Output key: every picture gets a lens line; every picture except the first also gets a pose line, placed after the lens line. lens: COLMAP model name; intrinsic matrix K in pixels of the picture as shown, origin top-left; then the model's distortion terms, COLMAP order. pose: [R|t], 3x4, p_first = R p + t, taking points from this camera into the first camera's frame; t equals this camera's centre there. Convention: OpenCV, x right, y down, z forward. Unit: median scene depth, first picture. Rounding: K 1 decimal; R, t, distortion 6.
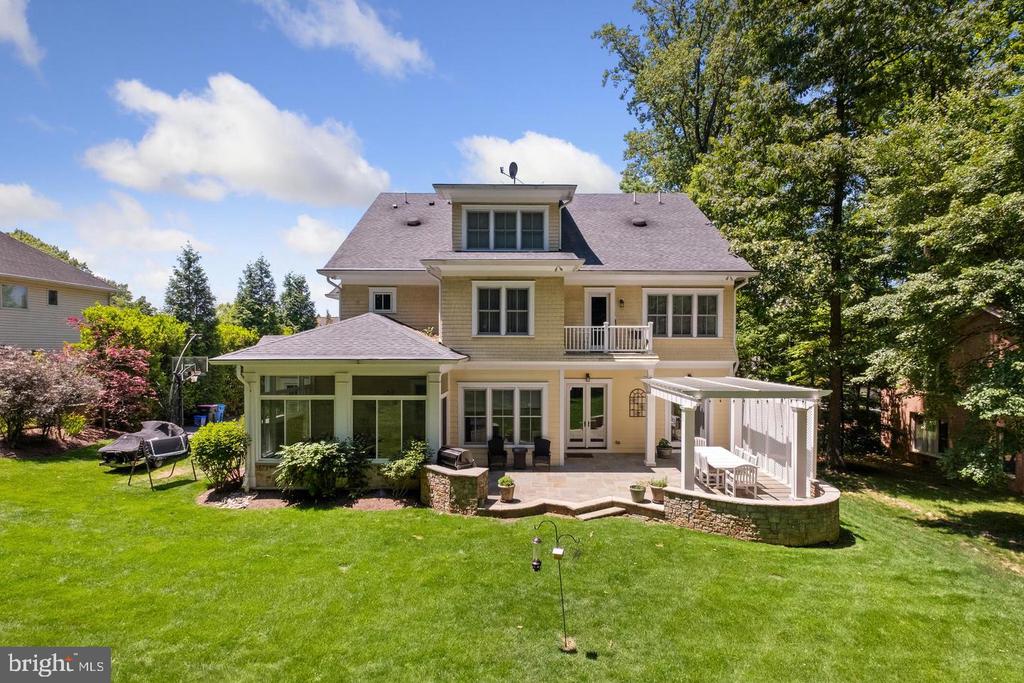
lens RADIAL K [[443.6, 0, 511.4], [0, 443.6, 344.9], [0, 0, 1]] dist [-0.008536, -0.000552]
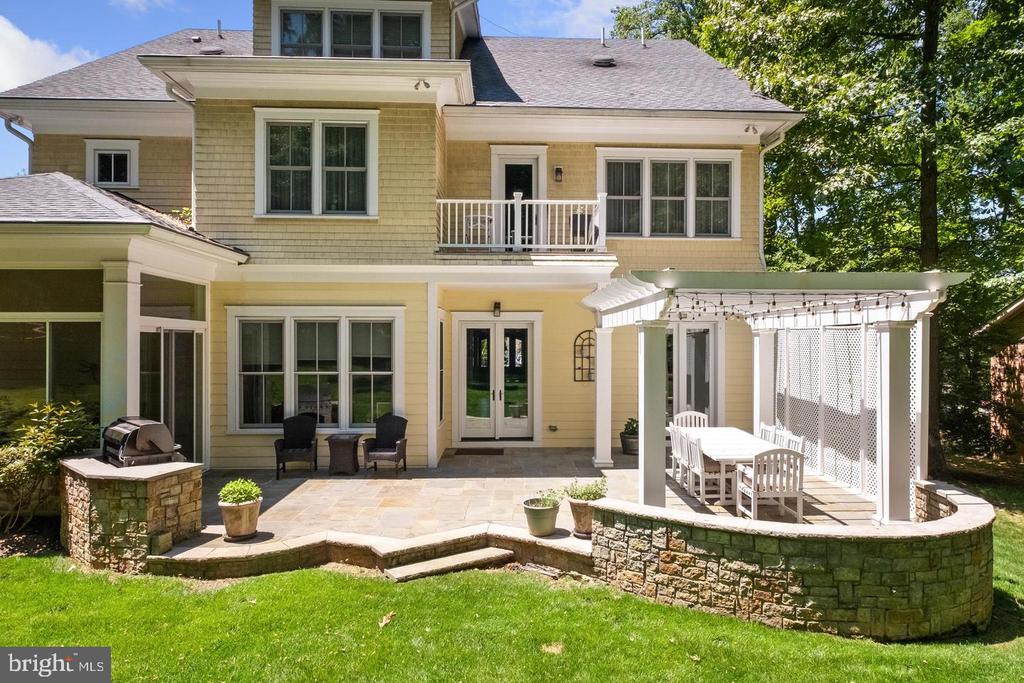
lens RADIAL K [[544.8, 0, 527.8], [0, 544.8, 343.8], [0, 0, 1]] dist [-0.003923, -0.000314]
pose [[0.999034, -0.001643, 0.043905, 0.235631], [0.001927, 0.999977, -0.006429, 0.157531], [-0.043893, 0.006508, 0.999015, 0.429296]]
